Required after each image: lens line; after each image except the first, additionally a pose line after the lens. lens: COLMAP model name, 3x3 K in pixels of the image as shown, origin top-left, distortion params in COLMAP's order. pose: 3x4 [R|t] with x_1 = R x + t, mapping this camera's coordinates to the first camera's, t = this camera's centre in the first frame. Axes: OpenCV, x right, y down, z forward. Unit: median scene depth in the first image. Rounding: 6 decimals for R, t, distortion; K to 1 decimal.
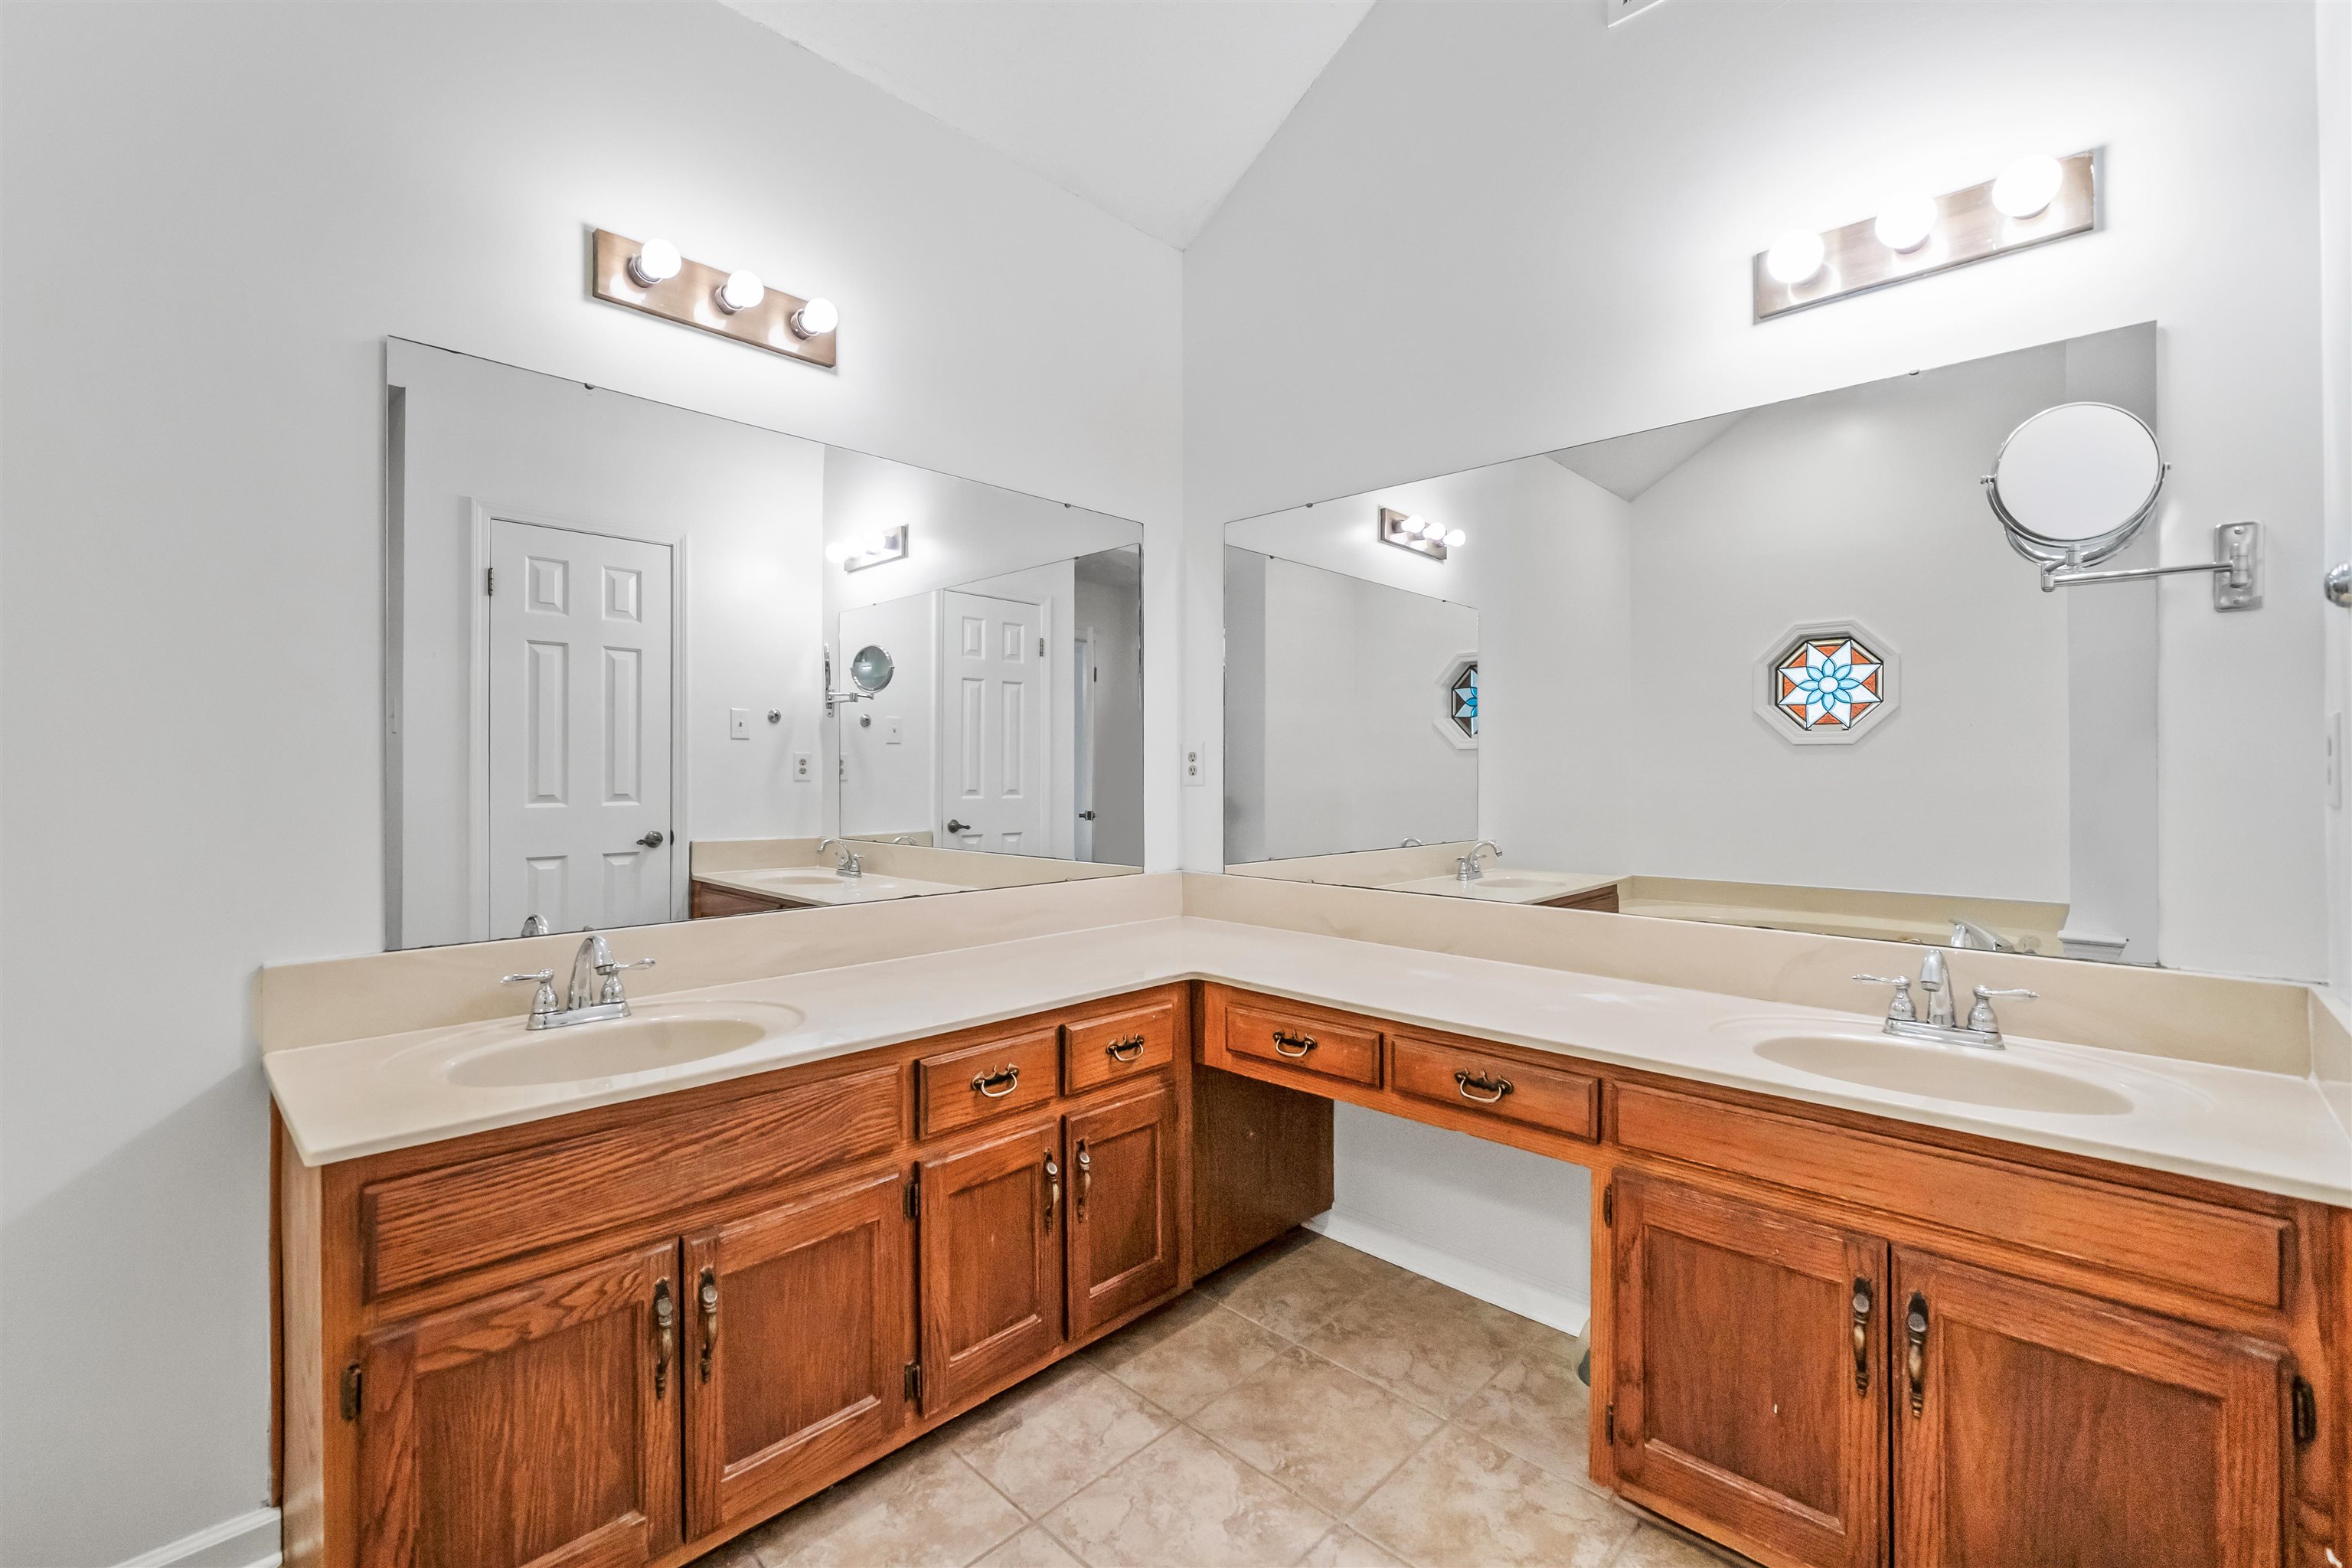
lens RADIAL K [[988.6, 0, 1116.3], [0, 988.6, 783.4], [0, 0, 1]] dist [-0.002898, 0.000358]
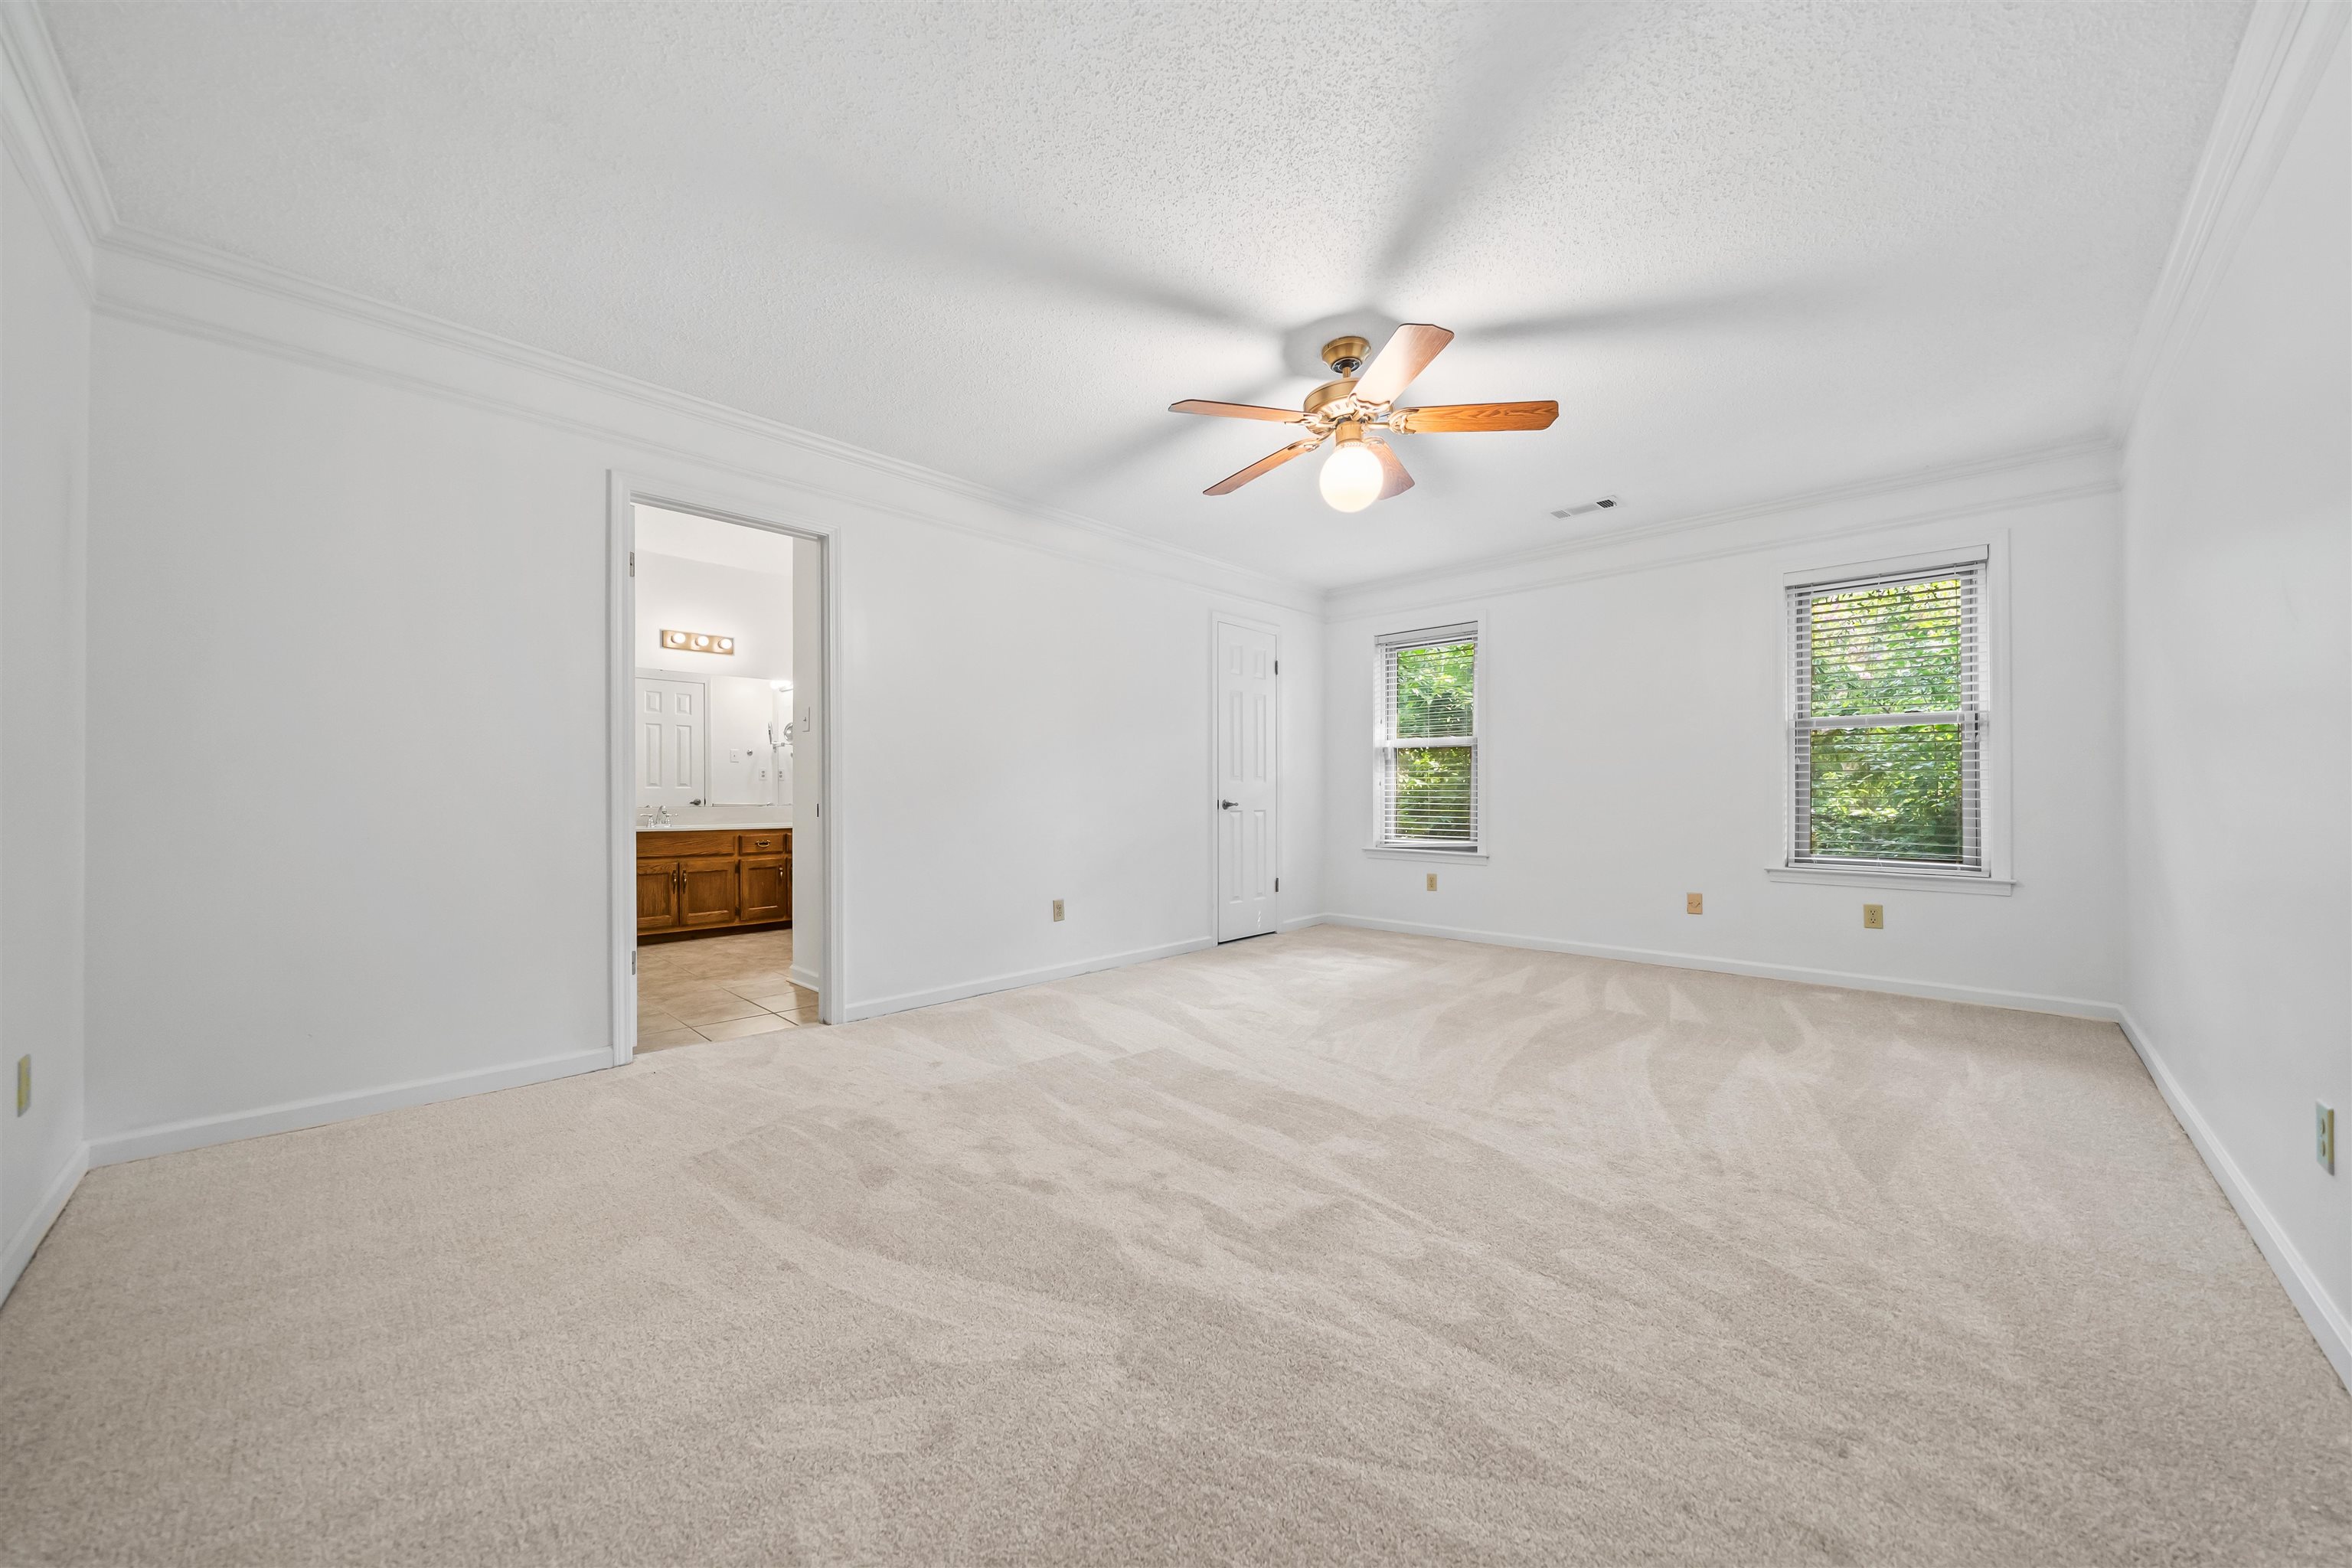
lens RADIAL K [[820.5, 0, 1139.2], [0, 820.5, 801.5], [0, 0, 1]] dist [-0.001132, -0.000058]
pose [[0.999982, -0.002964, 0.005206, 1.410041], [0.002978, 0.999992, -0.002808, 0.144758], [-0.005197, 0.002824, 0.999983, -2.378898]]
